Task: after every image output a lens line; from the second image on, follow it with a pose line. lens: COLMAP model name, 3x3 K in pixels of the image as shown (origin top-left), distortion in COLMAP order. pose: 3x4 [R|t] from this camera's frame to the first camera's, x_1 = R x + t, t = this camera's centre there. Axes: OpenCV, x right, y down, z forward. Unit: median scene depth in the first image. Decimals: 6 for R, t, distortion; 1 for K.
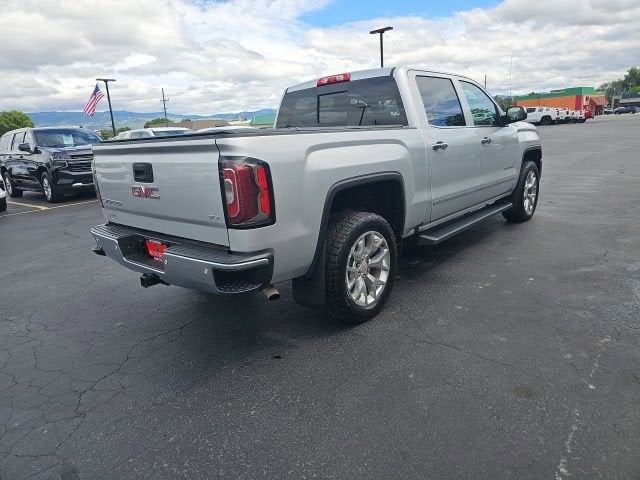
lens RADIAL K [[429.2, 0, 313.0], [0, 429.2, 235.3], [0, 0, 1]] dist [0.058397, -0.048611]
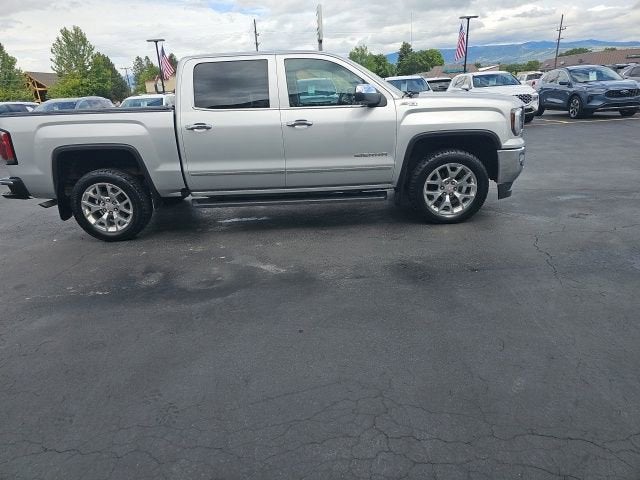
lens RADIAL K [[430.0, 0, 310.7], [0, 430.0, 245.2], [0, 0, 1]] dist [0.056207, -0.046102]
pose [[0.638863, 0.281067, -0.716139, 1.118654], [-0.164386, 0.959246, 0.229834, -0.172016], [0.751552, -0.029109, 0.659031, 0.347203]]
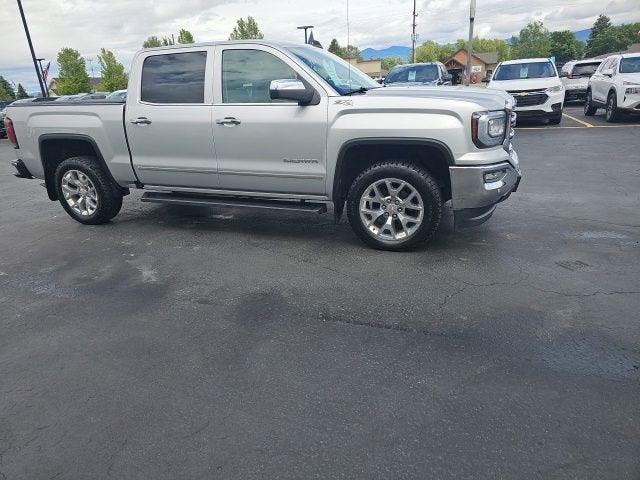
lens RADIAL K [[428.8, 0, 302.5], [0, 428.8, 244.8], [0, 0, 1]] dist [0.056870, -0.044800]
pose [[0.317349, 0.369043, -0.873554, 1.242221], [-0.189695, 0.927257, 0.322817, -0.281155], [0.929143, 0.063263, 0.364269, 0.783956]]
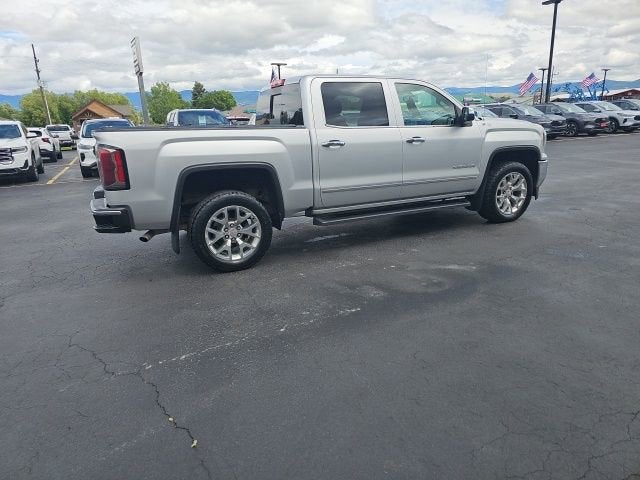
lens RADIAL K [[428.9, 0, 309.1], [0, 428.9, 242.8], [0, 0, 1]] dist [0.059603, -0.047468]
pose [[0.915927, 0.140231, -0.376050, 0.560152], [-0.117465, 0.989609, 0.082925, -0.021706], [0.383771, -0.031780, 0.922881, -0.097443]]
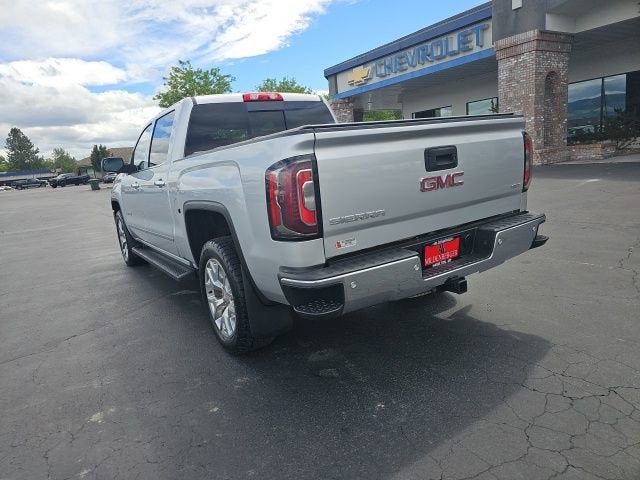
lens RADIAL K [[430.0, 0, 310.7], [0, 430.0, 245.2], [0, 0, 1]] dist [0.056207, -0.046102]
pose [[0.269428, -0.156784, 0.950172, -0.763329], [0.306888, 0.949197, 0.069603, -0.071001], [-0.912813, 0.272844, 0.303855, 0.600810]]
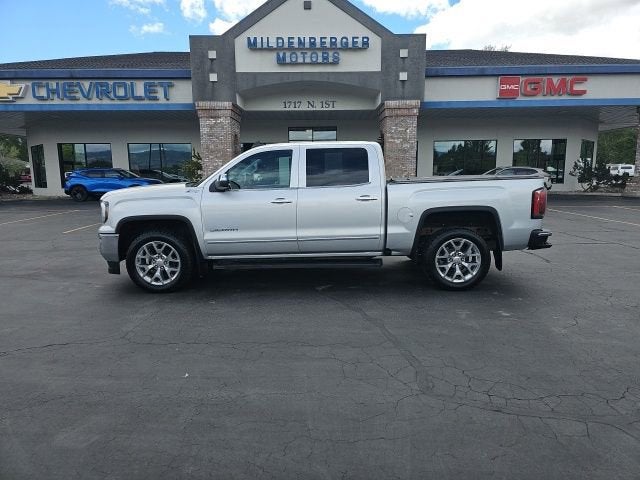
lens RADIAL K [[424.2, 0, 335.6], [0, 424.2, 235.5], [0, 0, 1]] dist [0.059318, -0.049736]
pose [[-0.680336, -0.036592, 0.731987, -0.812024], [0.224922, 0.940133, 0.256048, -0.412375], [-0.697534, 0.338839, -0.631375, 1.829690]]
